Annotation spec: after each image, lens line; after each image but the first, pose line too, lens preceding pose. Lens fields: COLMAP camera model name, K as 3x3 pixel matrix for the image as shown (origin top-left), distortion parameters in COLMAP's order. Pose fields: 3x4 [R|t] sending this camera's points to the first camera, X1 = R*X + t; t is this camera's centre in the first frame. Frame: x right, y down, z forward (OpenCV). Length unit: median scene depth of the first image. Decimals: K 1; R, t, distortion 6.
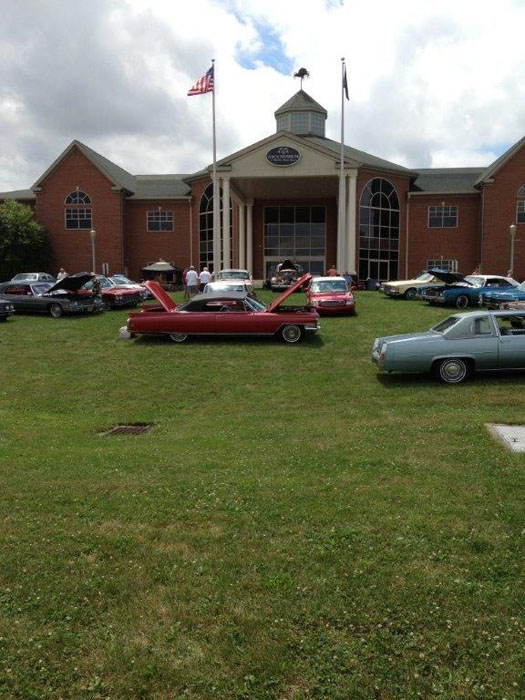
lens RADIAL K [[659.6, 0, 262.5], [0, 659.6, 350.0], [0, 0, 1]] dist [0.156781, -0.327733]
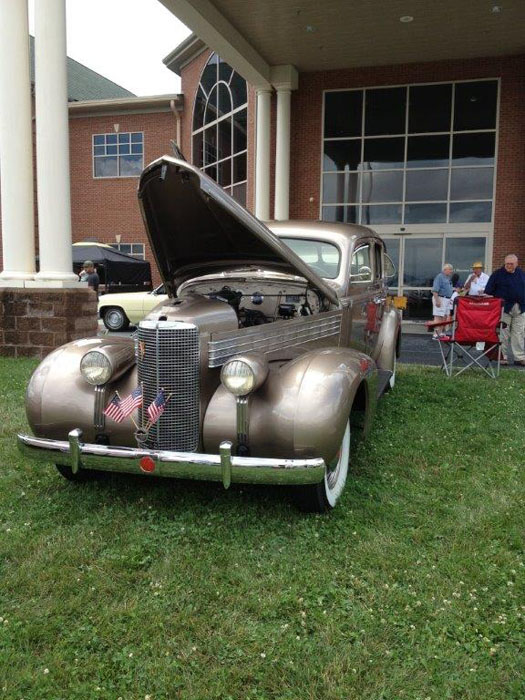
lens RADIAL K [[659.6, 0, 262.5], [0, 659.6, 350.0], [0, 0, 1]] dist [0.156781, -0.327733]
pose [[0.979369, 0.031585, -0.199594, 0.043537], [-0.028859, 0.999446, 0.016550, -0.069255], [0.200006, -0.010448, 0.979739, 0.568358]]
